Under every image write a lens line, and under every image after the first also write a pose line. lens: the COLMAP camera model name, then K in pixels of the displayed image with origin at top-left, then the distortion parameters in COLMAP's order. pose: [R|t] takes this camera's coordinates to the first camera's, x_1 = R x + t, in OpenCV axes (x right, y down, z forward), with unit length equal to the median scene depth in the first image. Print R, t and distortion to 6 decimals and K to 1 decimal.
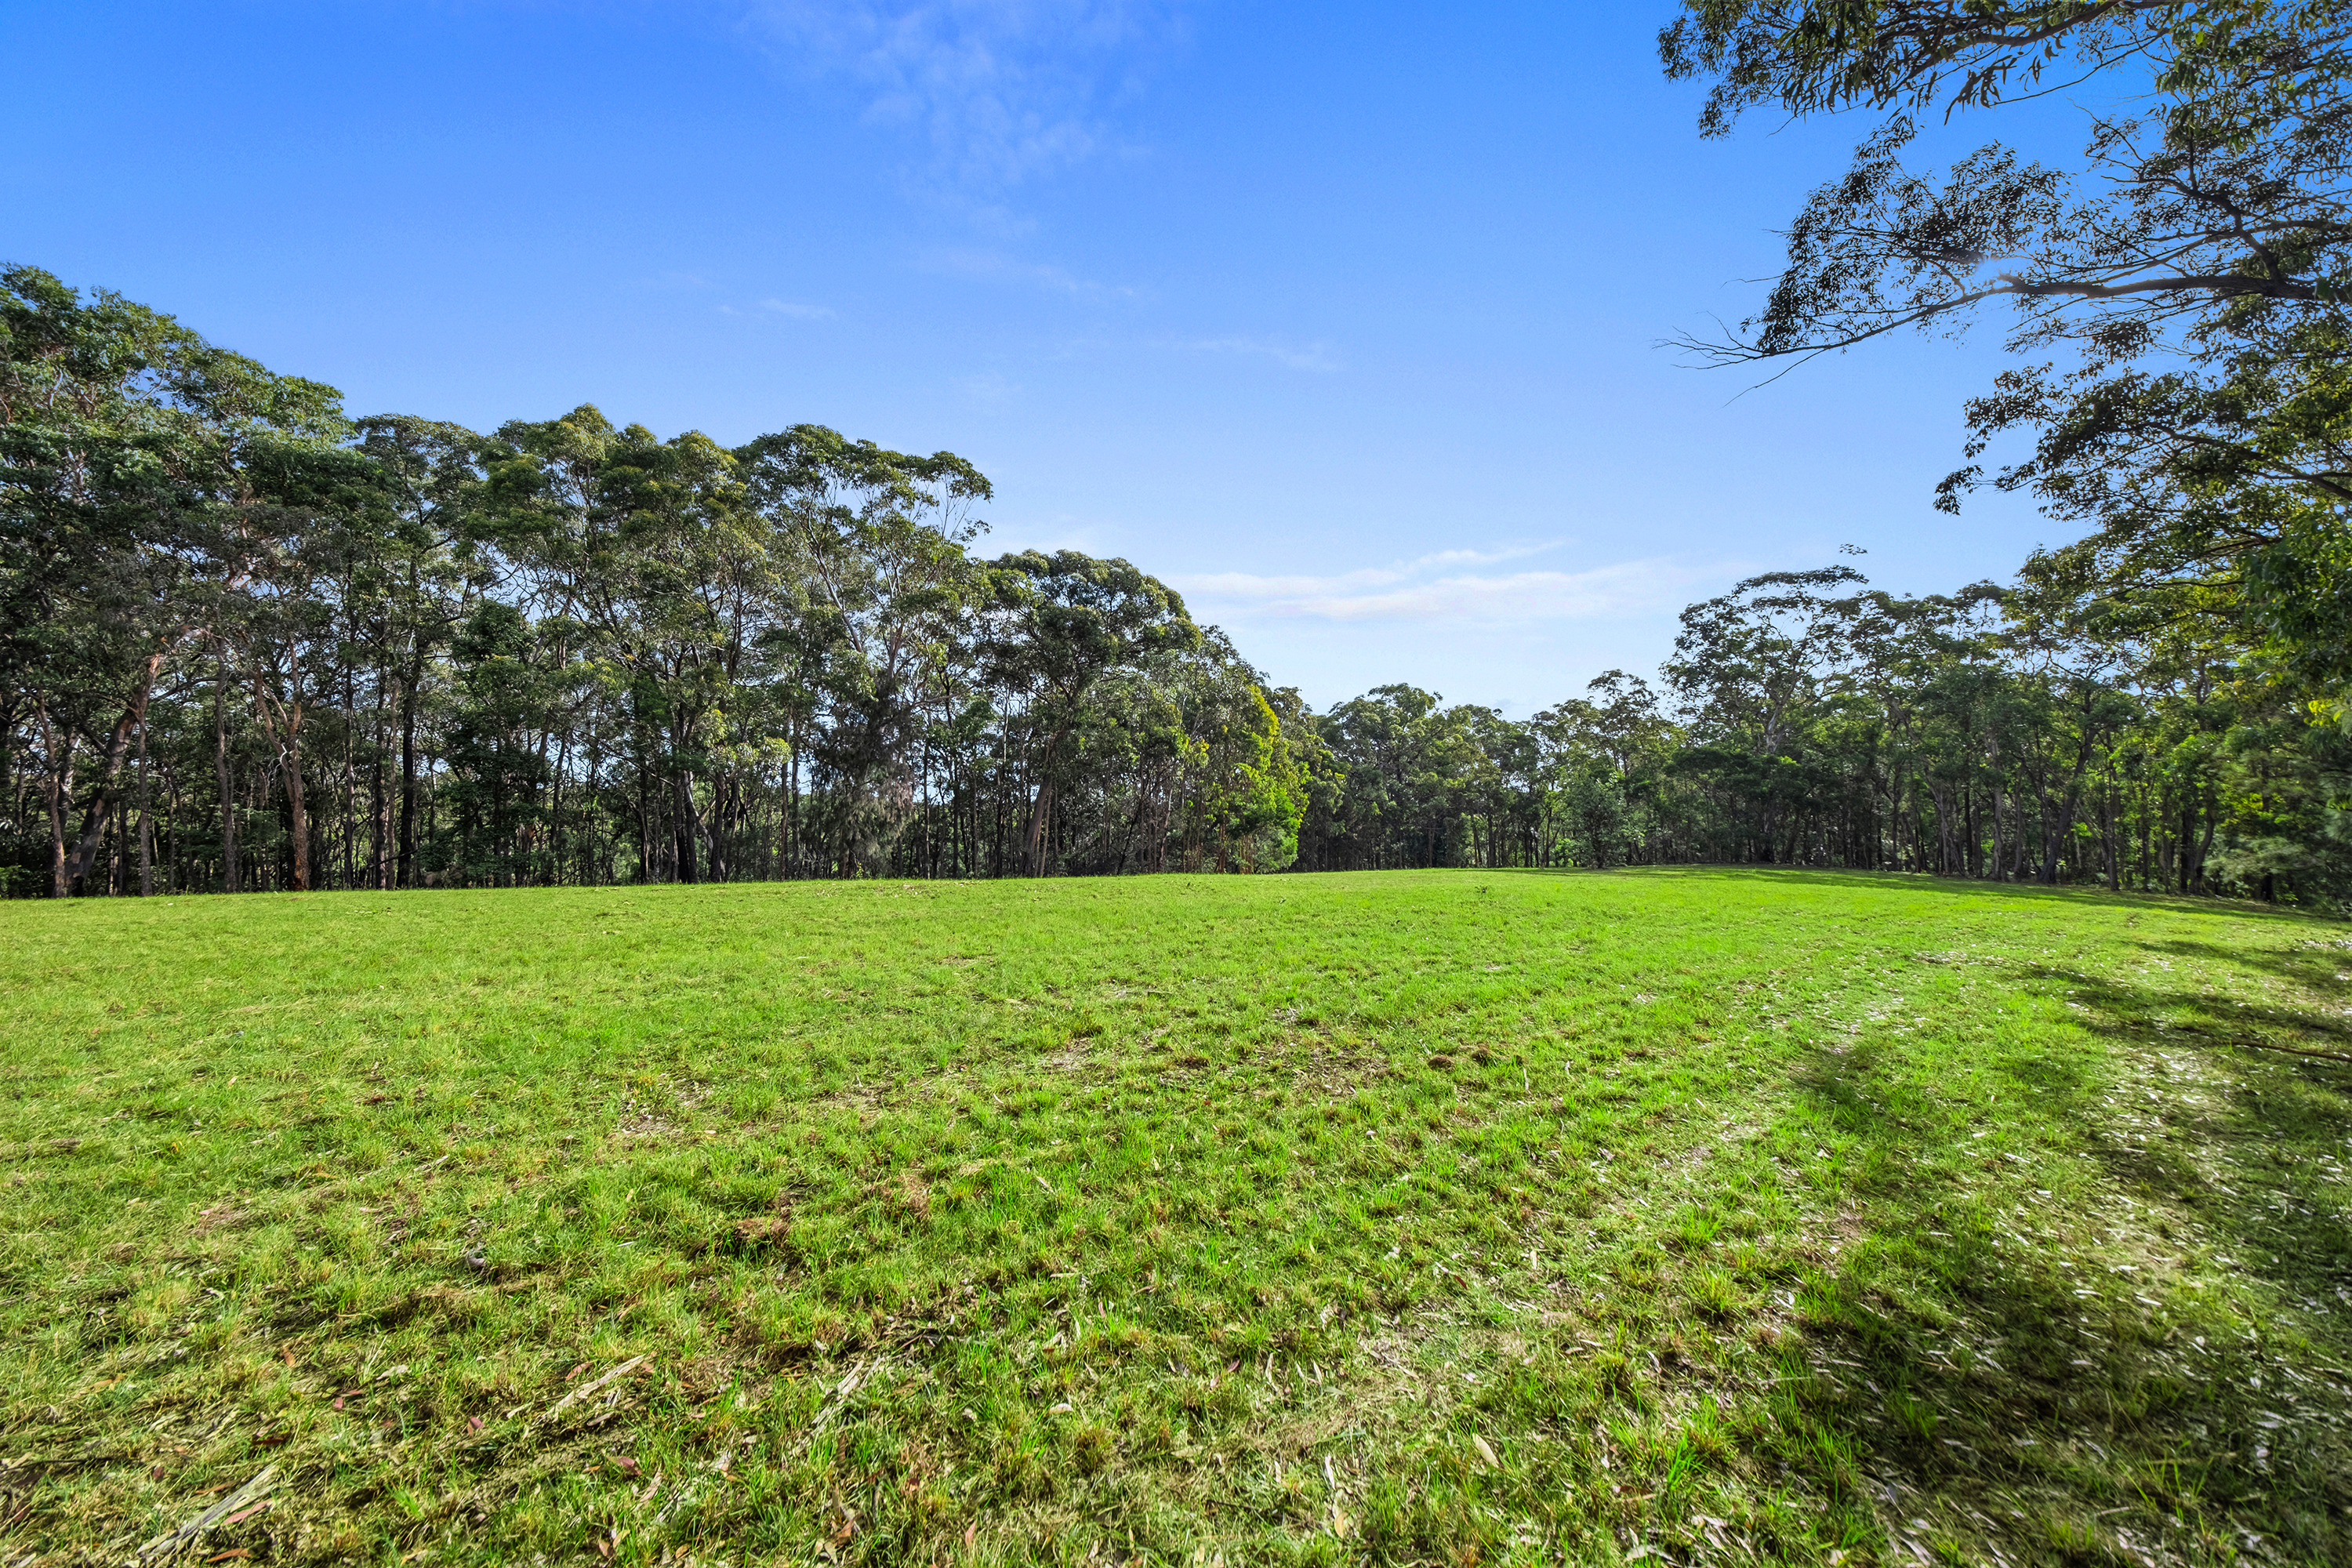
lens RADIAL K [[1018.1, 0, 1176.0], [0, 1018.1, 784.0], [0, 0, 1]] dist [0.000586, 0.000253]
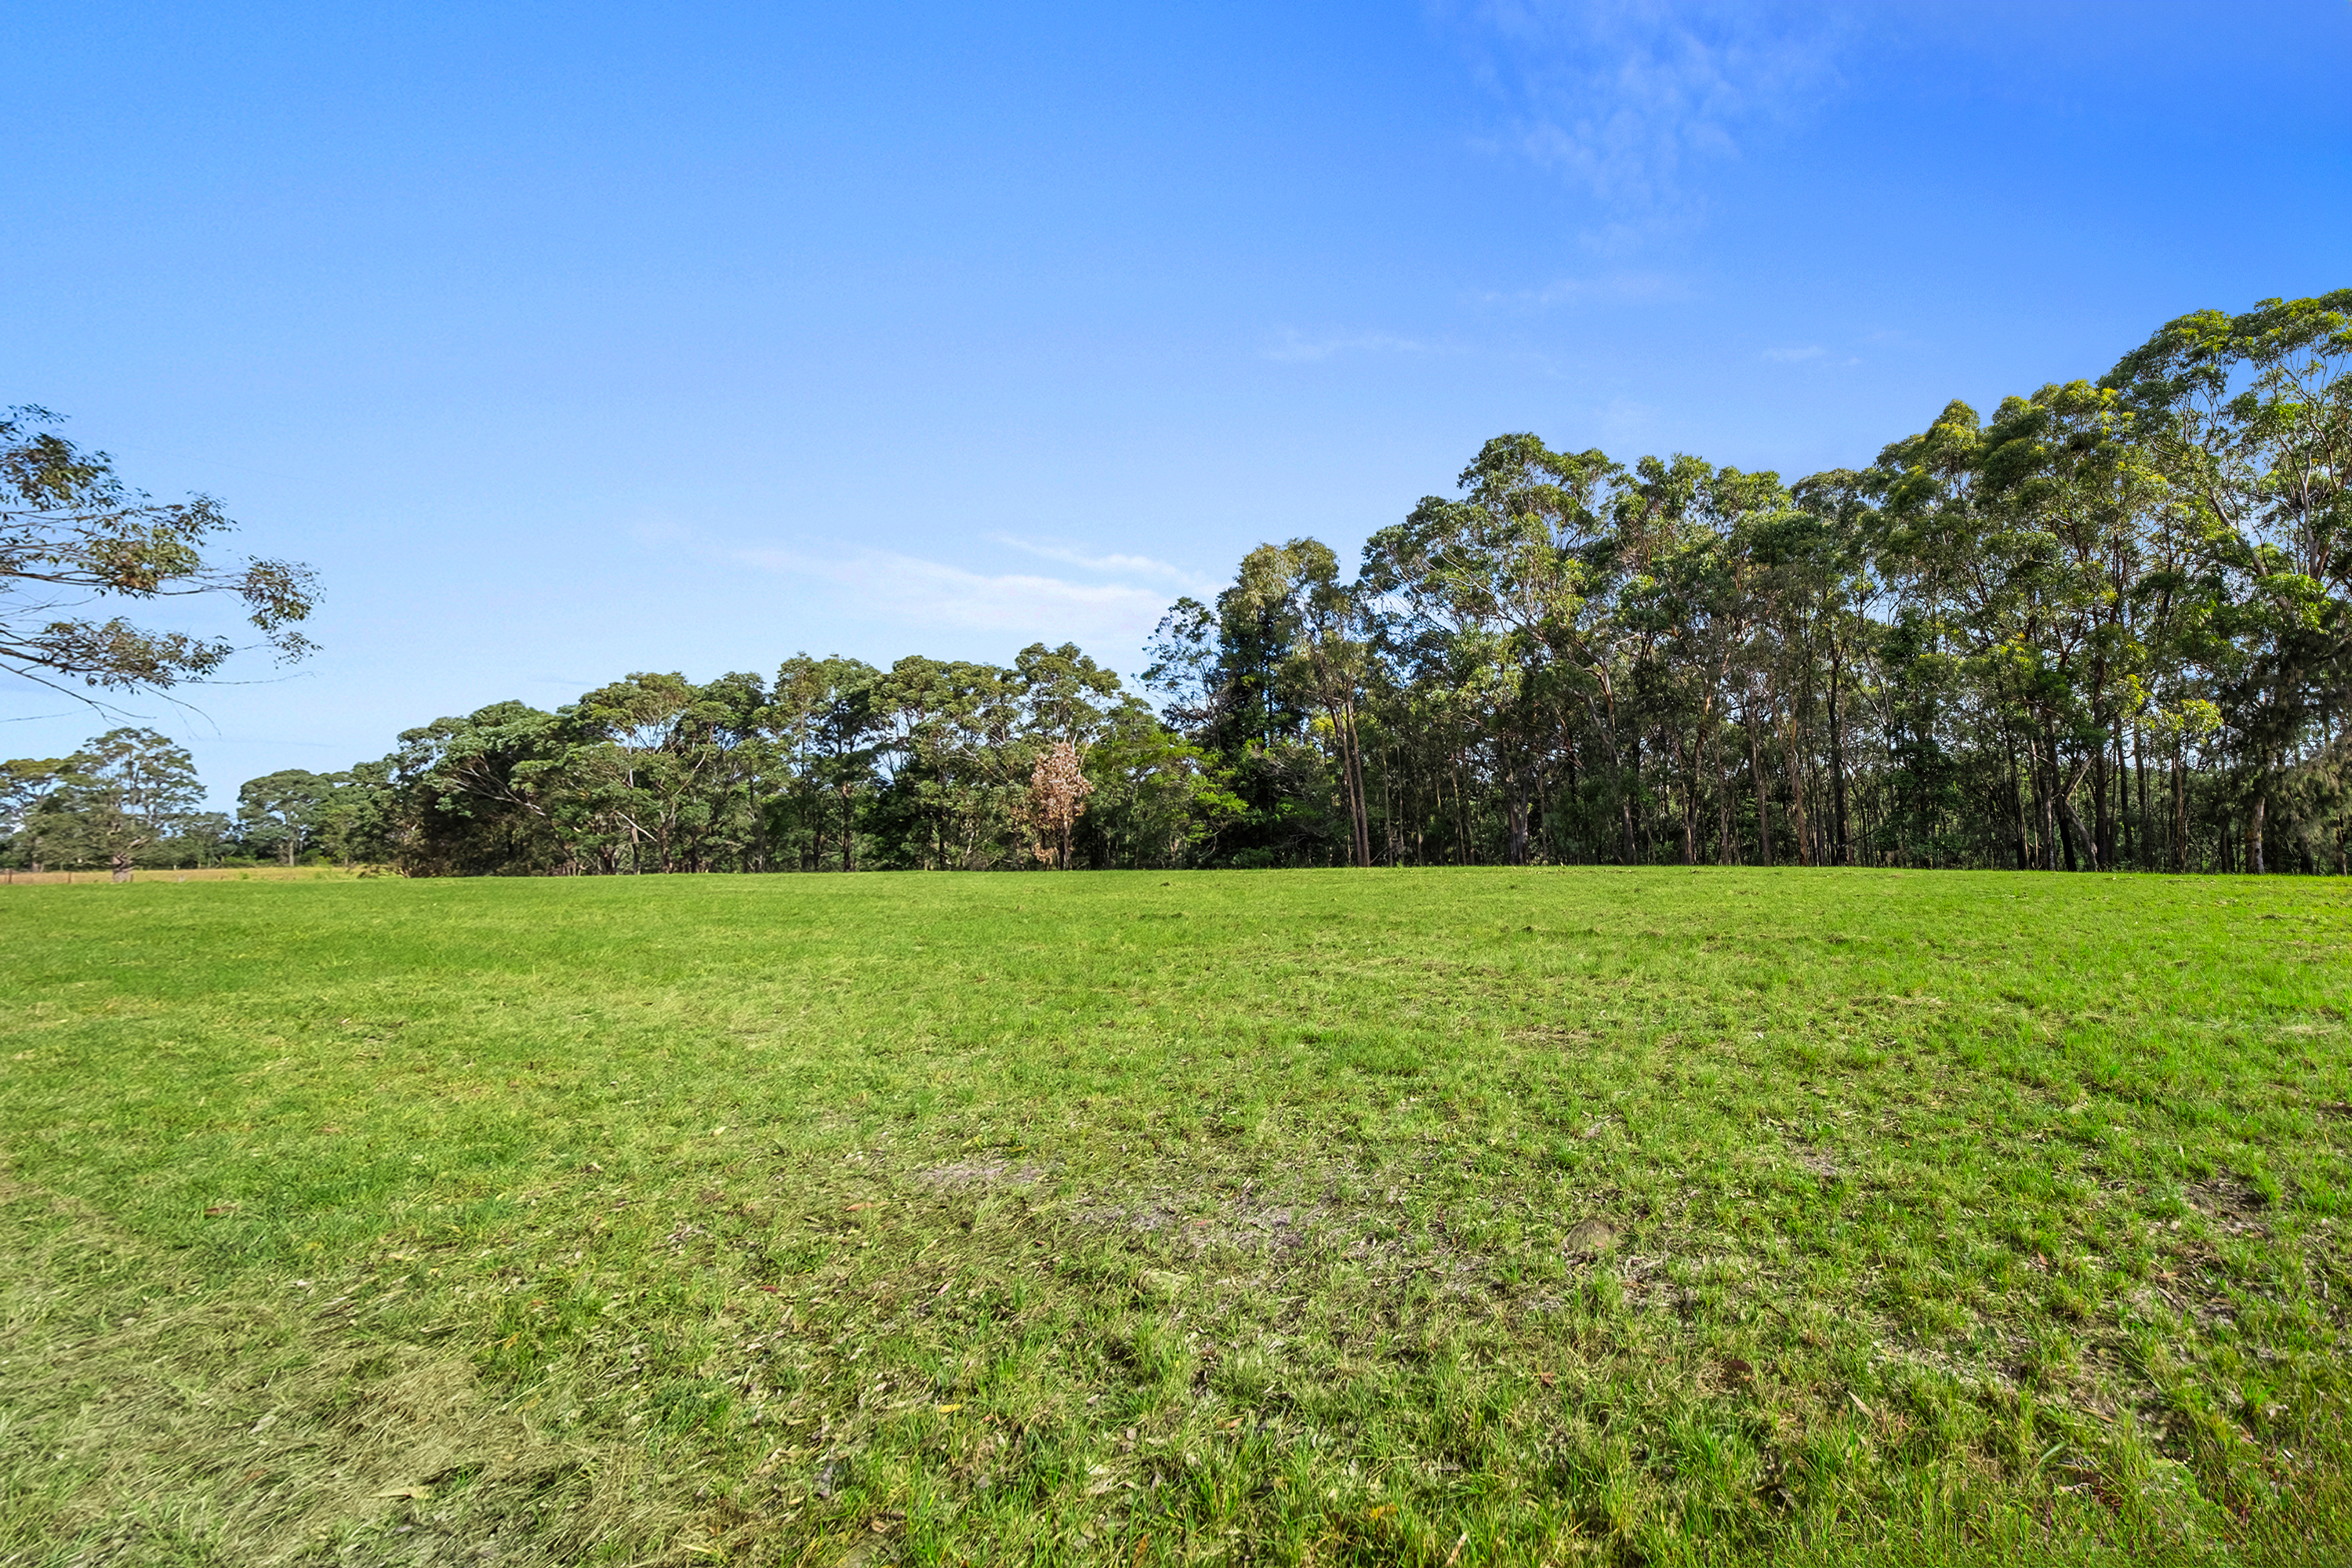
lens RADIAL K [[1018.1, 0, 1176.0], [0, 1018.1, 784.0], [0, 0, 1]] dist [0.000586, 0.000253]
pose [[0.136939, -0.046016, -0.989510, 0.315254], [0.053869, 0.997788, -0.038946, 0.011235], [0.989114, -0.047970, 0.139115, 0.062998]]
